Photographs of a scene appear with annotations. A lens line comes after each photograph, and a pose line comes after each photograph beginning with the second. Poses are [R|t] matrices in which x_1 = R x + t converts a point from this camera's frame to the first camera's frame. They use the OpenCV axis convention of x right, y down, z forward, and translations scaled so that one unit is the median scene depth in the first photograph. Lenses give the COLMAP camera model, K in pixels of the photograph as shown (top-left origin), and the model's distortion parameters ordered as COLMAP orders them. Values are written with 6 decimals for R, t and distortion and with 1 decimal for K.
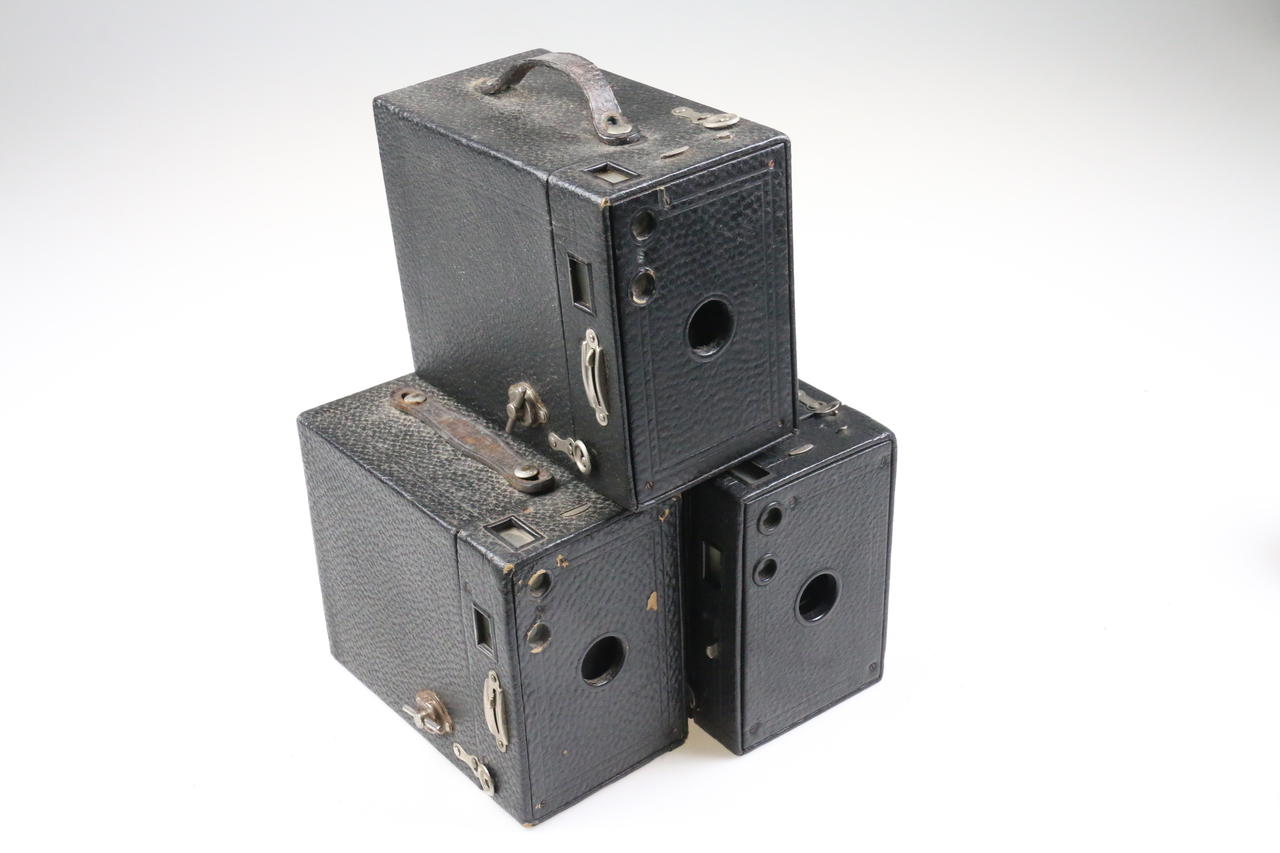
lens RADIAL K [[1920.6, 0, 640.0], [0, 1920.6, 426.5], [0, 0, 1]] dist [0.140610, 0.090177]
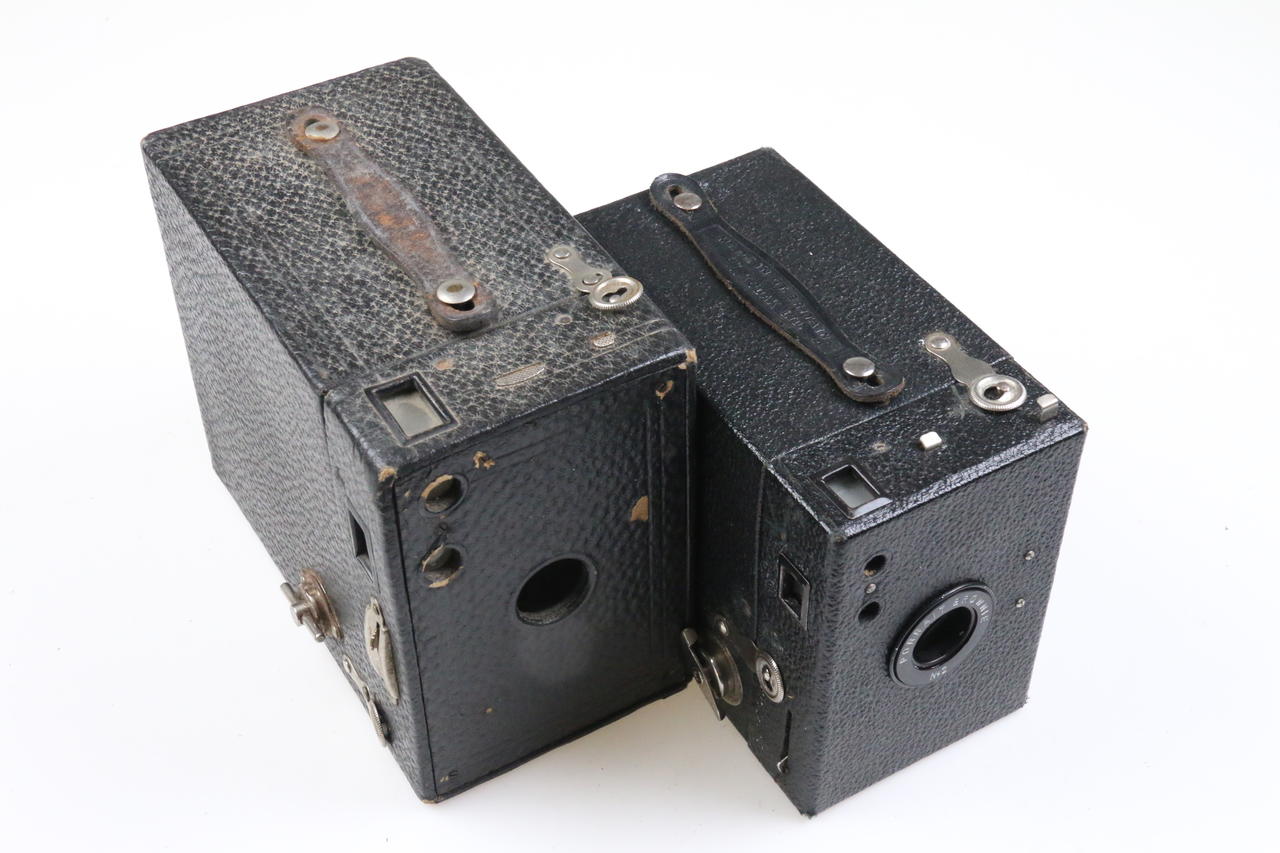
lens RADIAL K [[1920.6, 0, 640.0], [0, 1920.6, 426.5], [0, 0, 1]] dist [0.140610, 0.090177]
pose [[0.987578, 0.118504, -0.103179, 0.070921], [-0.088088, 0.961320, 0.260968, -0.104902], [0.130114, -0.248637, 0.959818, 0.399766]]
